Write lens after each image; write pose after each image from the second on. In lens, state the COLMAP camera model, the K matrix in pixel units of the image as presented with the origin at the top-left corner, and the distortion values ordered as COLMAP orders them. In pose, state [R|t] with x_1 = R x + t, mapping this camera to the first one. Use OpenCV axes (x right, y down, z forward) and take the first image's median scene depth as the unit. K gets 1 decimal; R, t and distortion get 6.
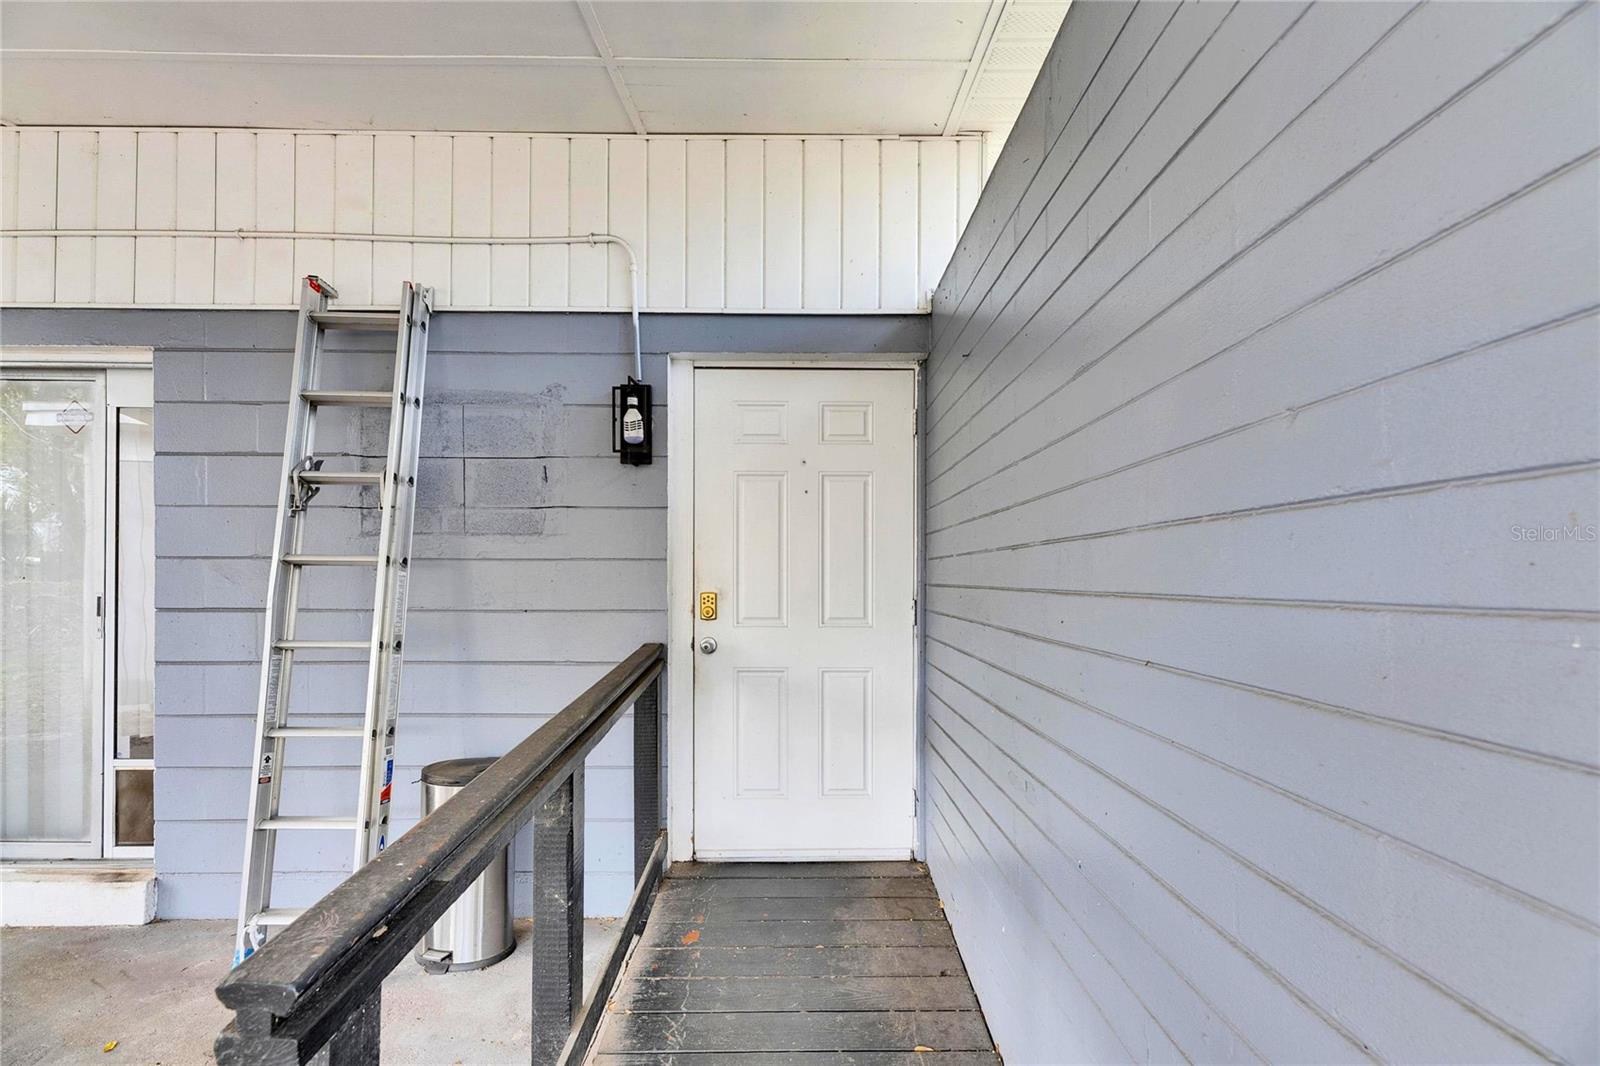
lens RADIAL K [[654.9, 0, 799.8], [0, 654.9, 580.8], [0, 0, 1]] dist [0.000764, 0.000041]
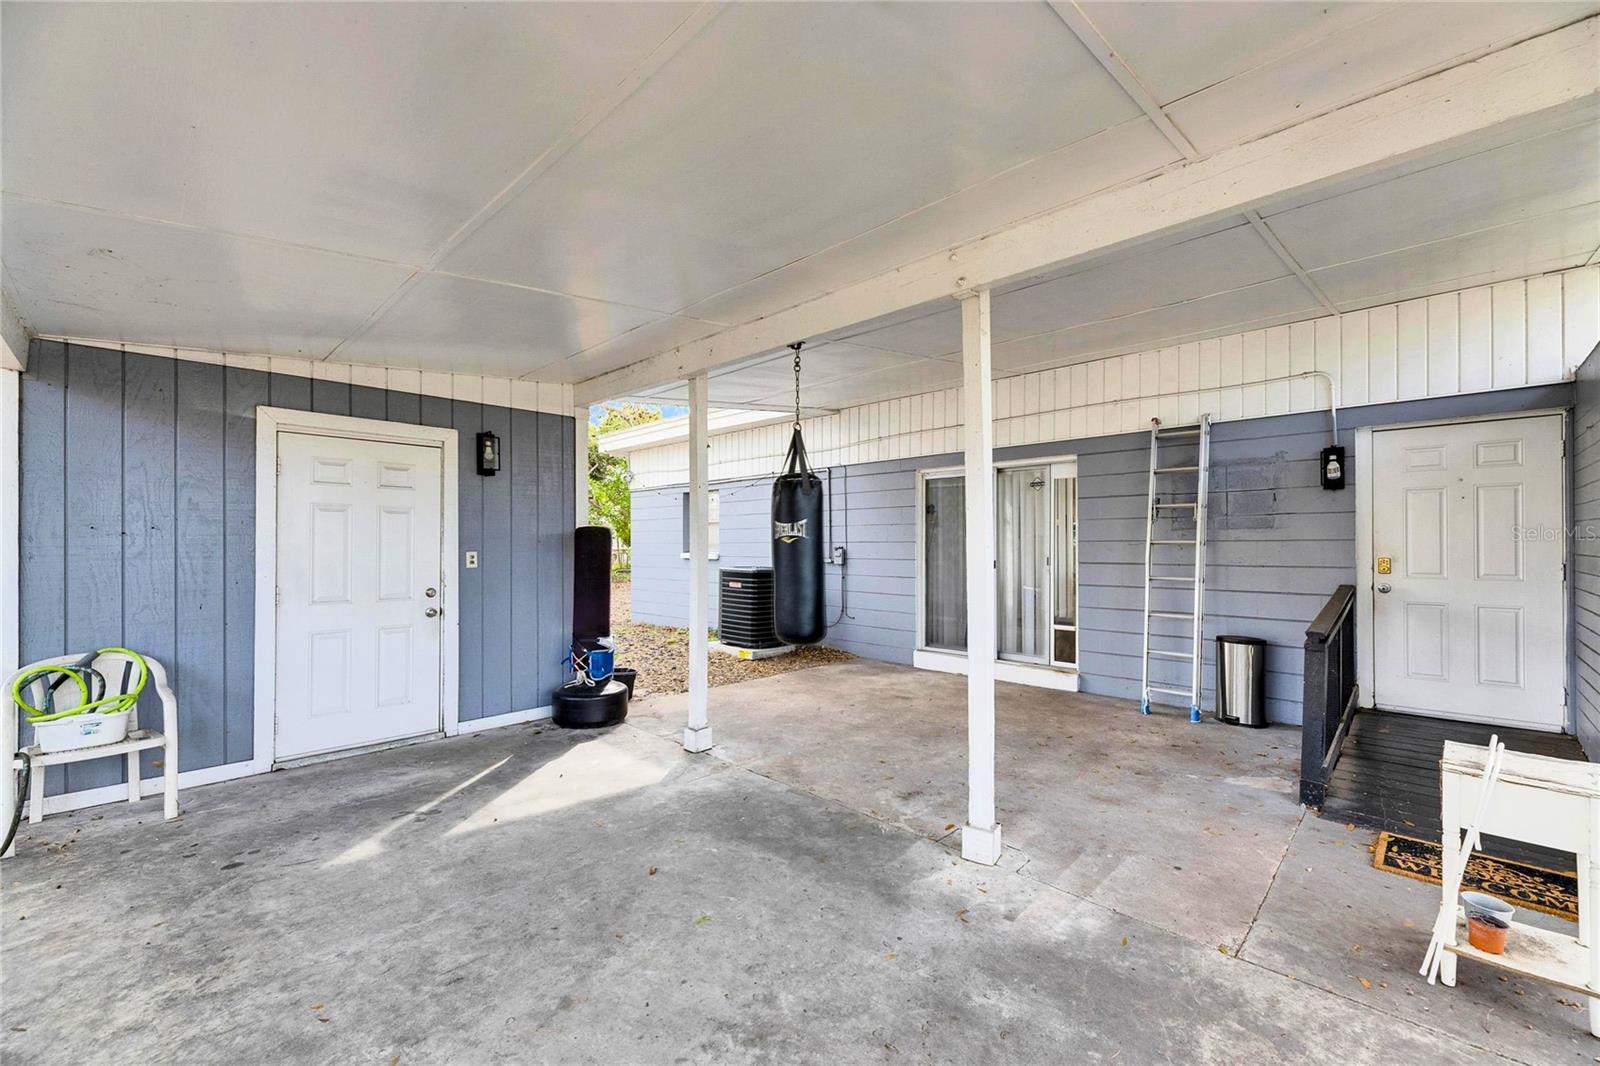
lens RADIAL K [[645.6, 0, 807.0], [0, 645.6, 543.1], [0, 0, 1]] dist [0.011433, -0.005574]
pose [[0.710373, -0.006605, -0.703794, -0.014050], [0.004631, 0.999978, -0.004710, -0.021683], [0.703810, 0.000086, 0.710388, -1.384345]]
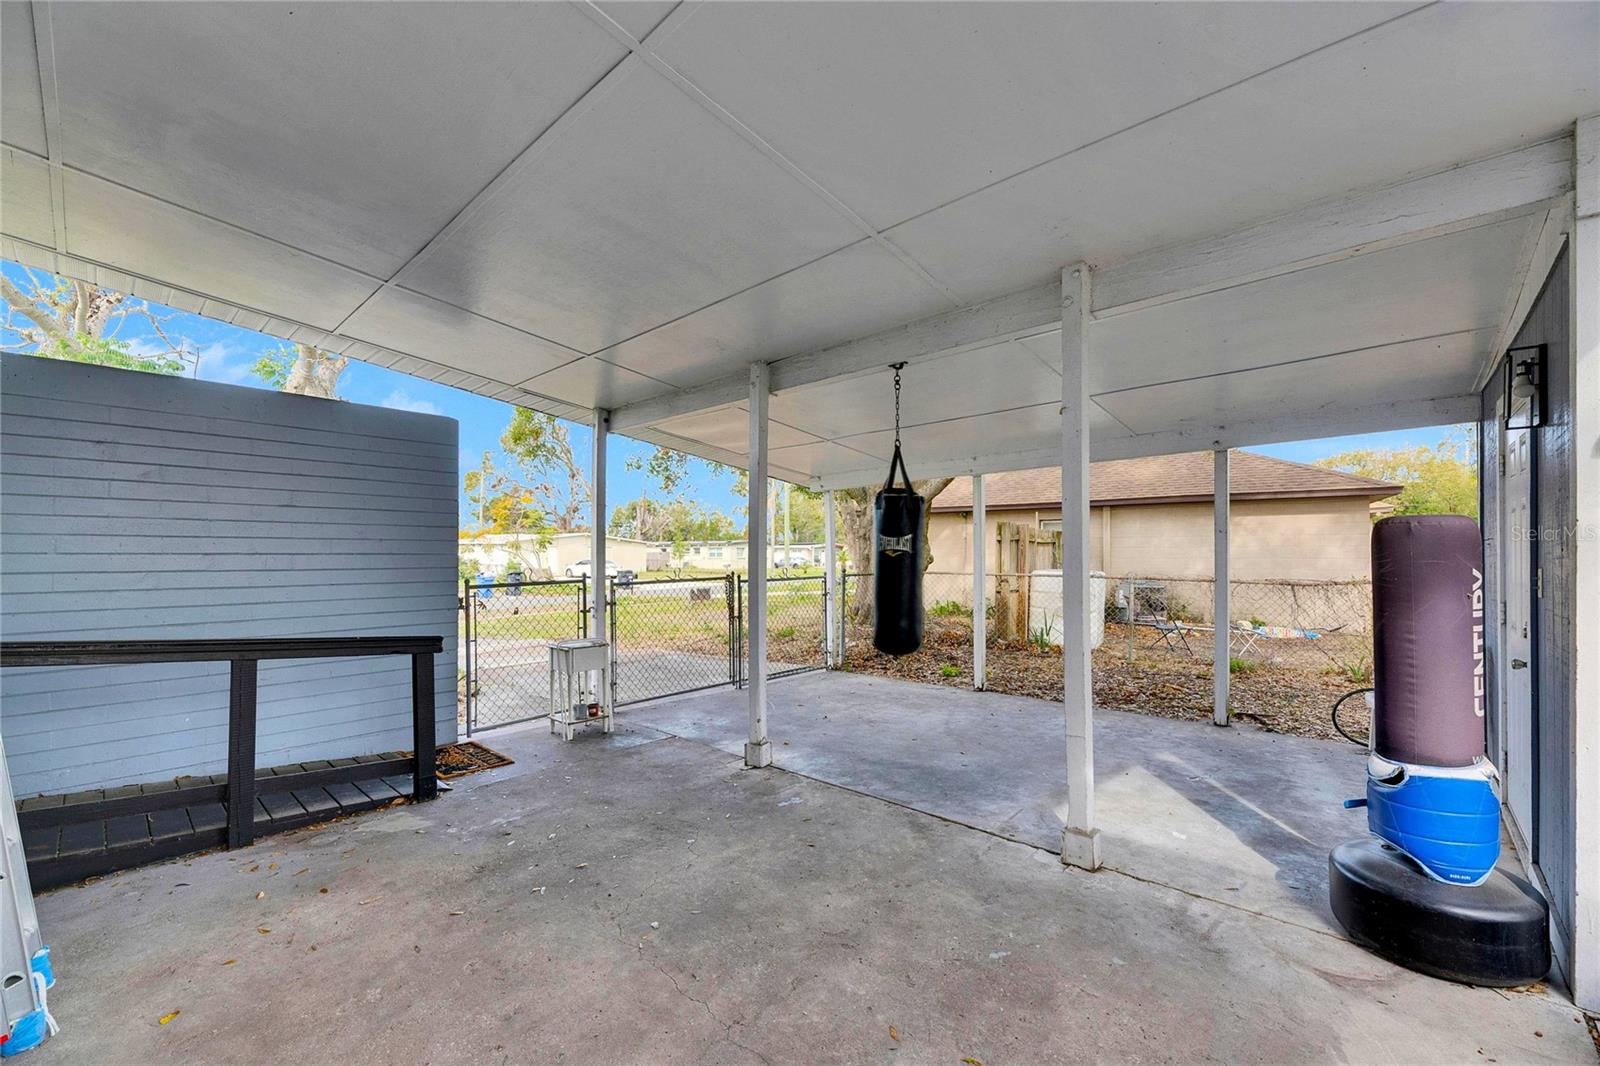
lens RADIAL K [[644.2, 0, 800.8], [0, 644.2, 553.0], [0, 0, 1]] dist [0.000977, -0.000008]
pose [[-0.729645, -0.000197, 0.683826, -1.808856], [-0.000030, 1.000000, 0.000256, -0.035025], [-0.683826, 0.000167, -0.729645, 0.758275]]
